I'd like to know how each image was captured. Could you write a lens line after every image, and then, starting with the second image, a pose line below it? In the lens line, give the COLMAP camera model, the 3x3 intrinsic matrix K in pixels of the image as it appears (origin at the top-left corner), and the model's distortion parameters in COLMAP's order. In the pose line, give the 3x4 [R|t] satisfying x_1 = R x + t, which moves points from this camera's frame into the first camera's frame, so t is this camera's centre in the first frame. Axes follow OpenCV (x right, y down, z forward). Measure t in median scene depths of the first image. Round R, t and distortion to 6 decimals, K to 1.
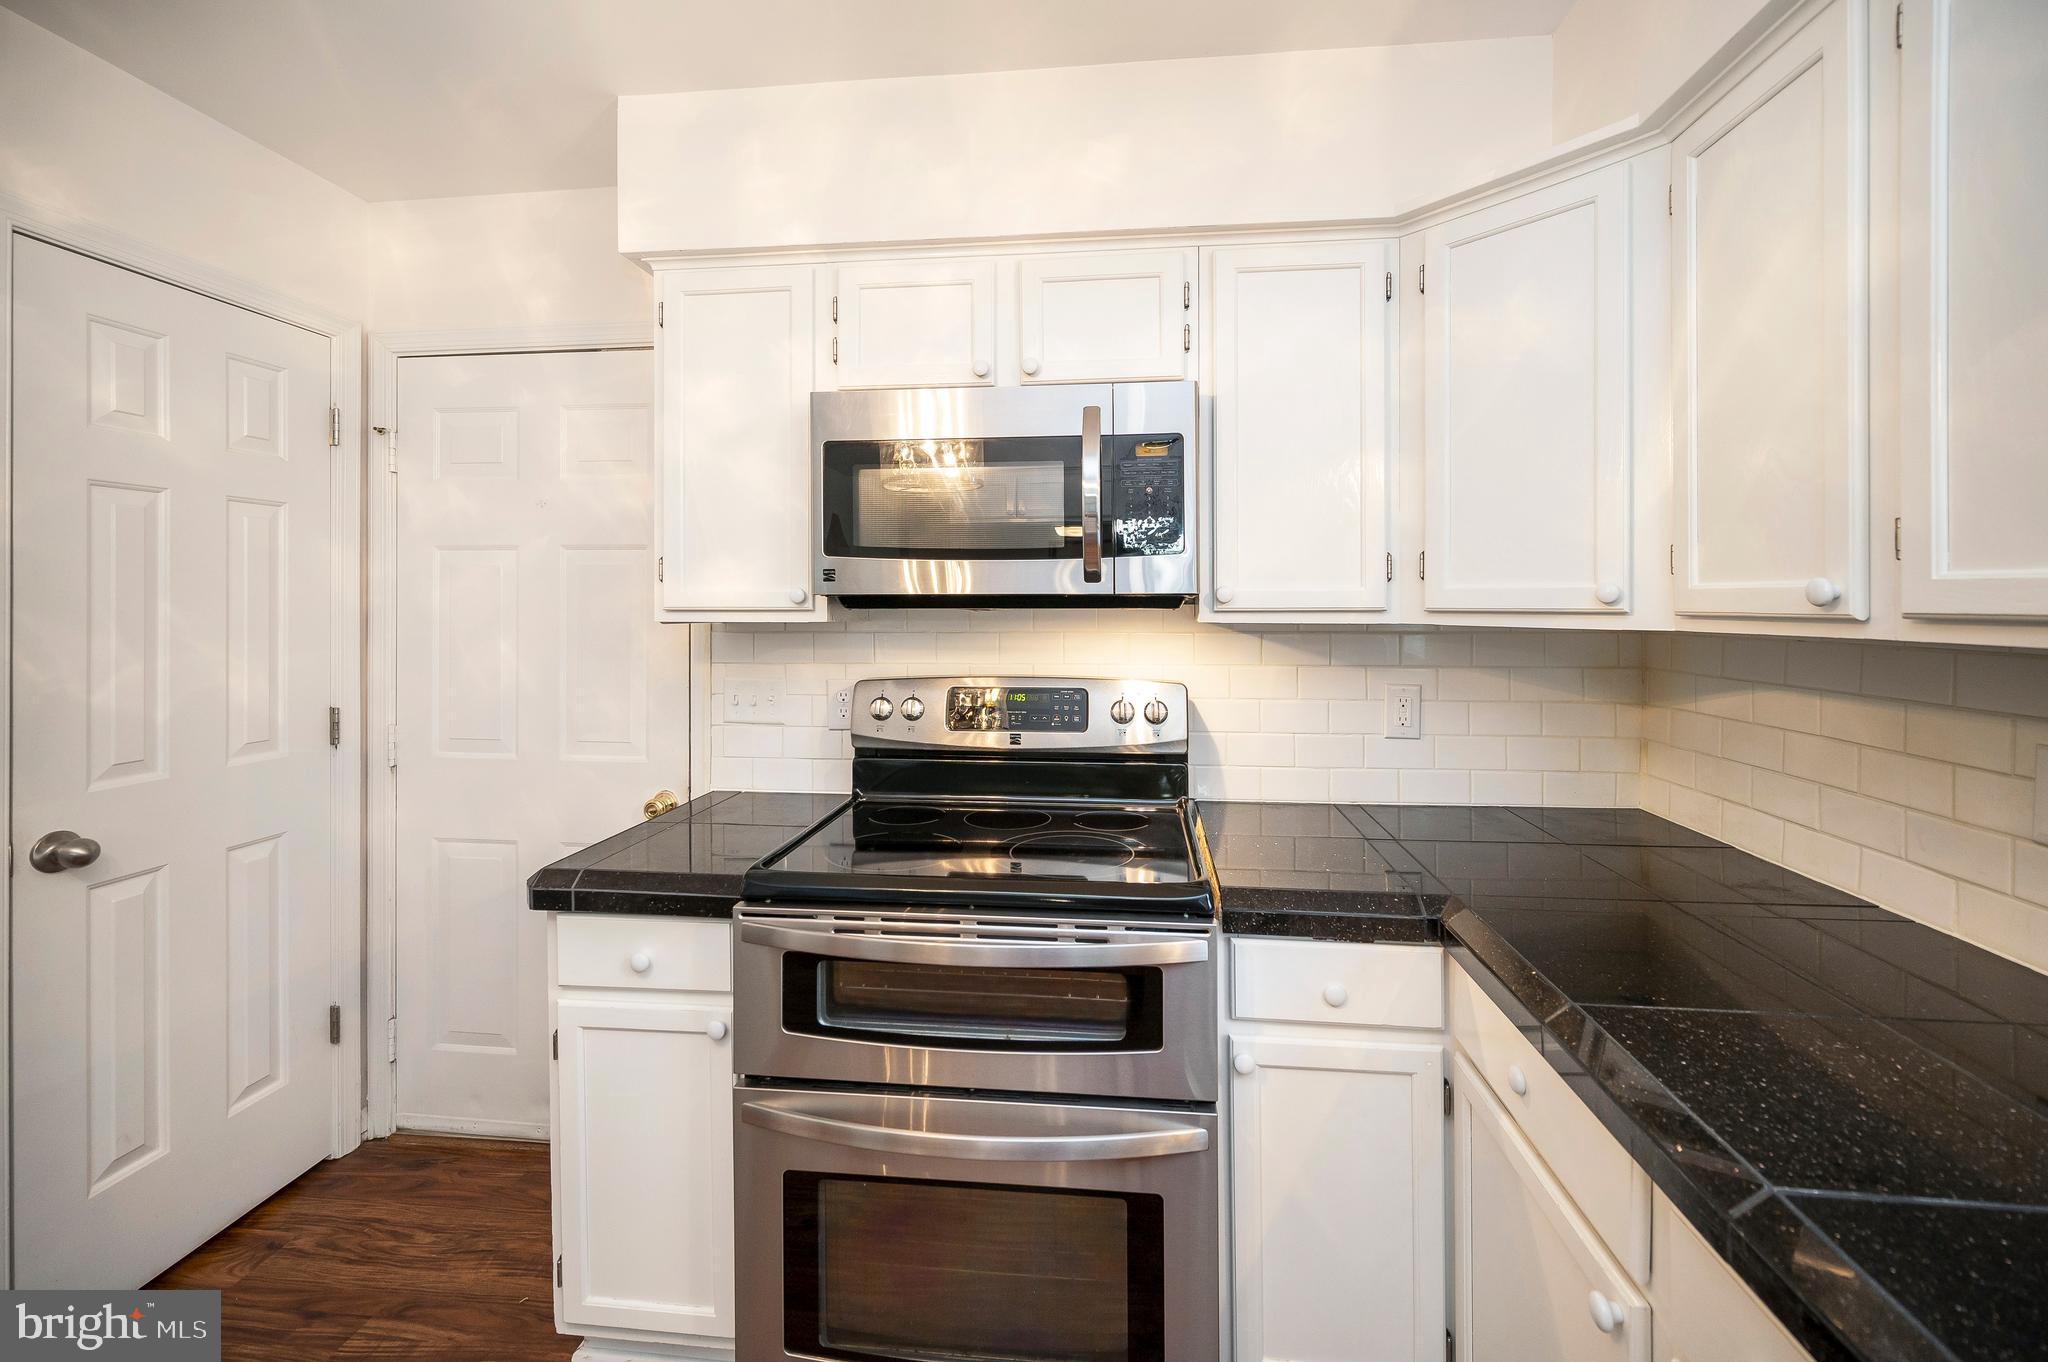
lens RADIAL K [[836.3, 0, 1047.9], [0, 836.3, 607.2], [0, 0, 1]] dist [-0.000920, -0.000202]
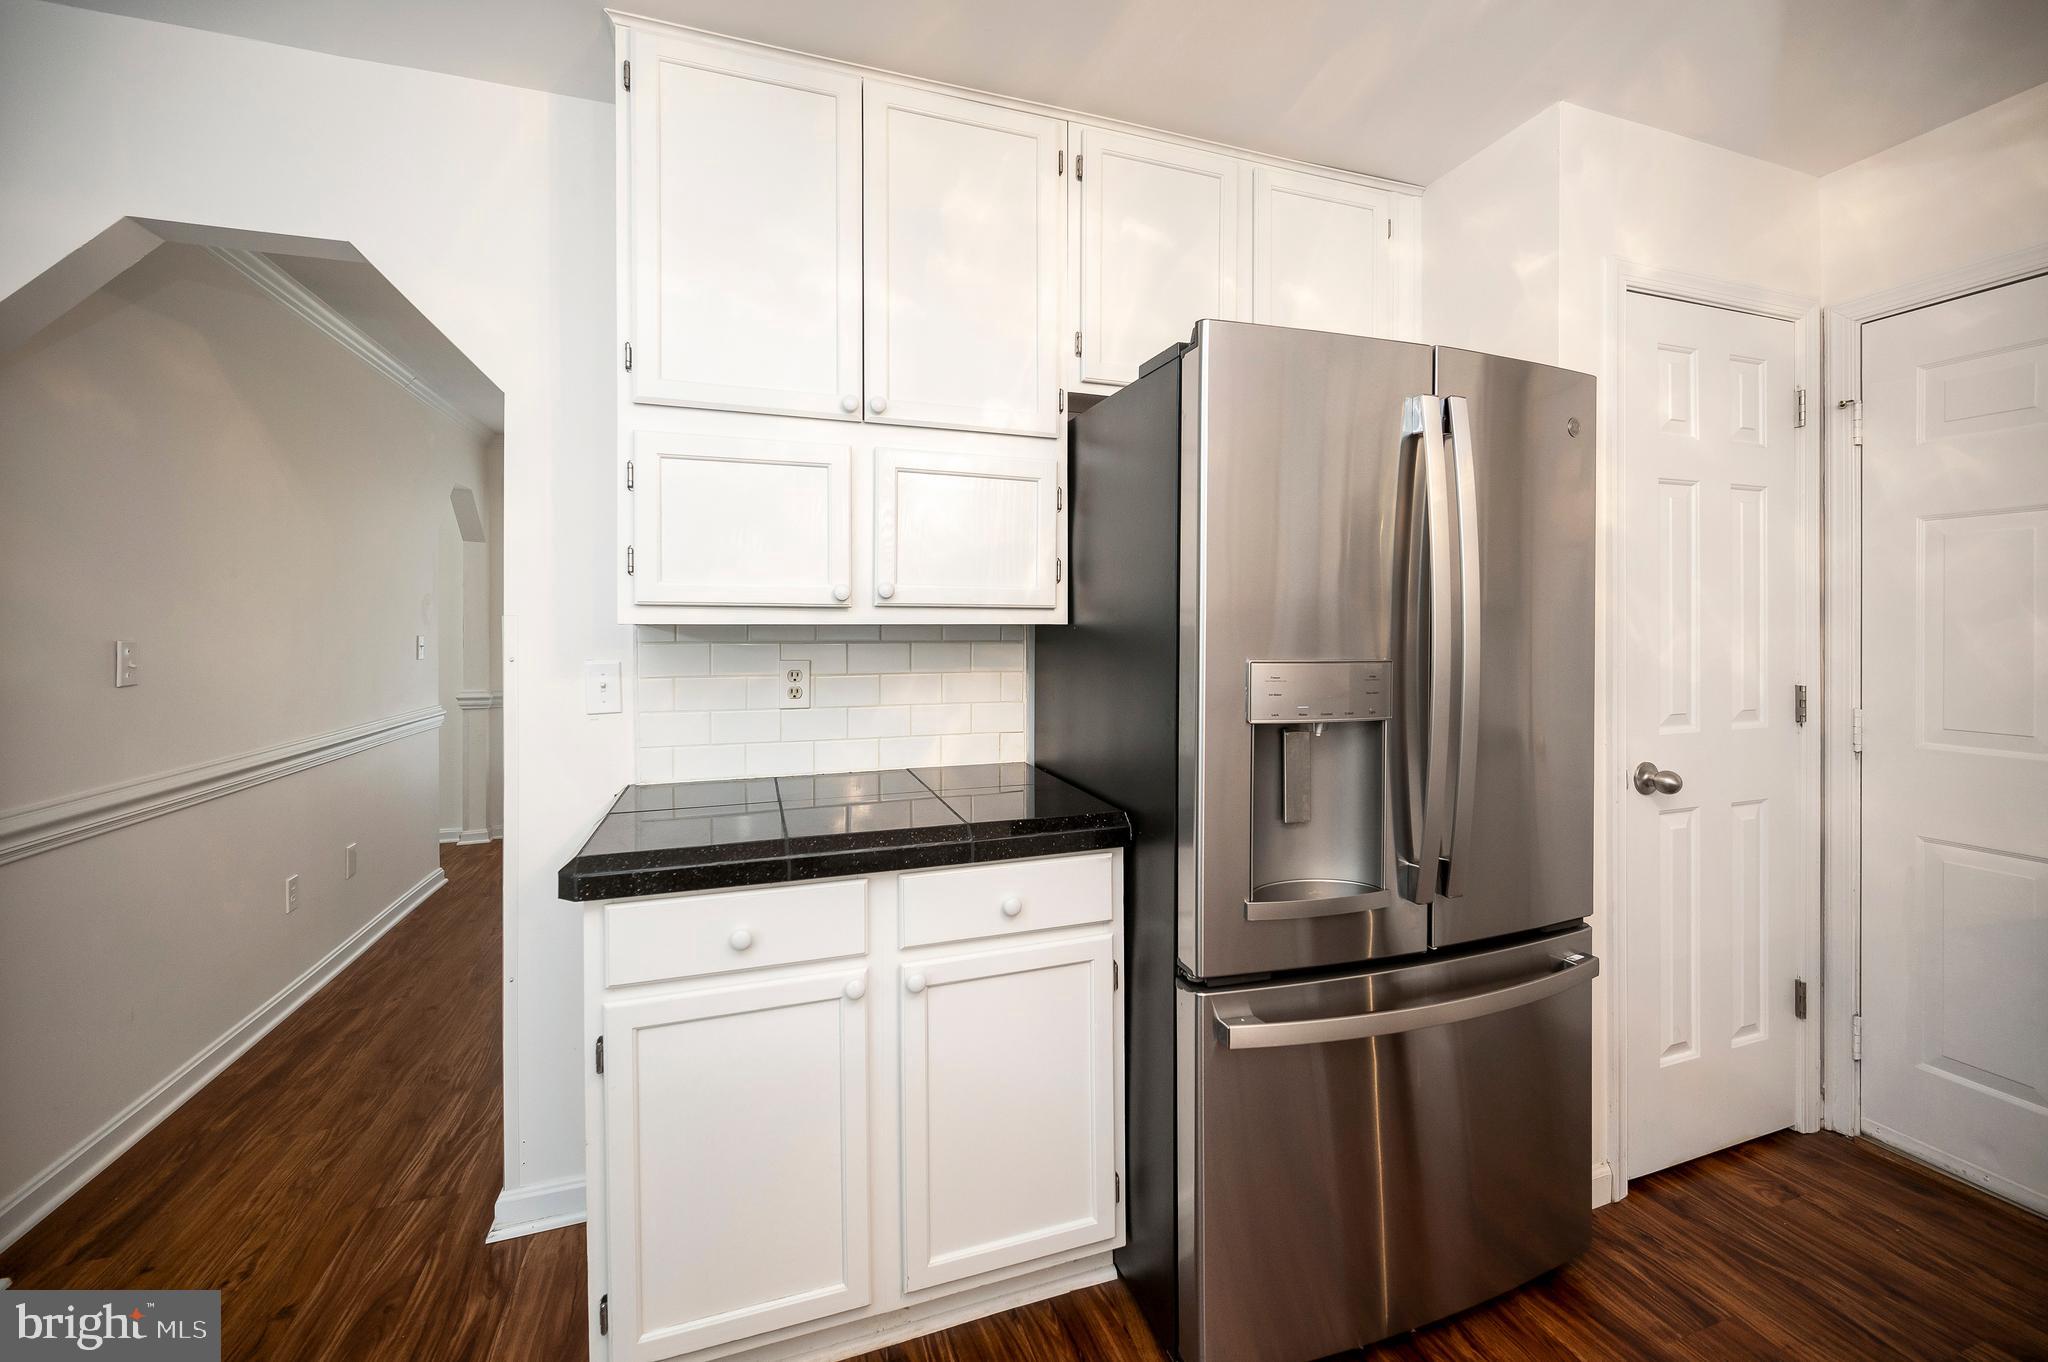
lens RADIAL K [[836.3, 0, 1047.7], [0, 836.3, 630.1], [0, 0, 1]] dist [-0.000920, -0.000202]
pose [[0.435214, -0.000552, -0.900327, -0.339167], [-0.001186, 0.999999, -0.001186, 0.055255], [0.900326, 0.001584, 0.435212, -0.262301]]
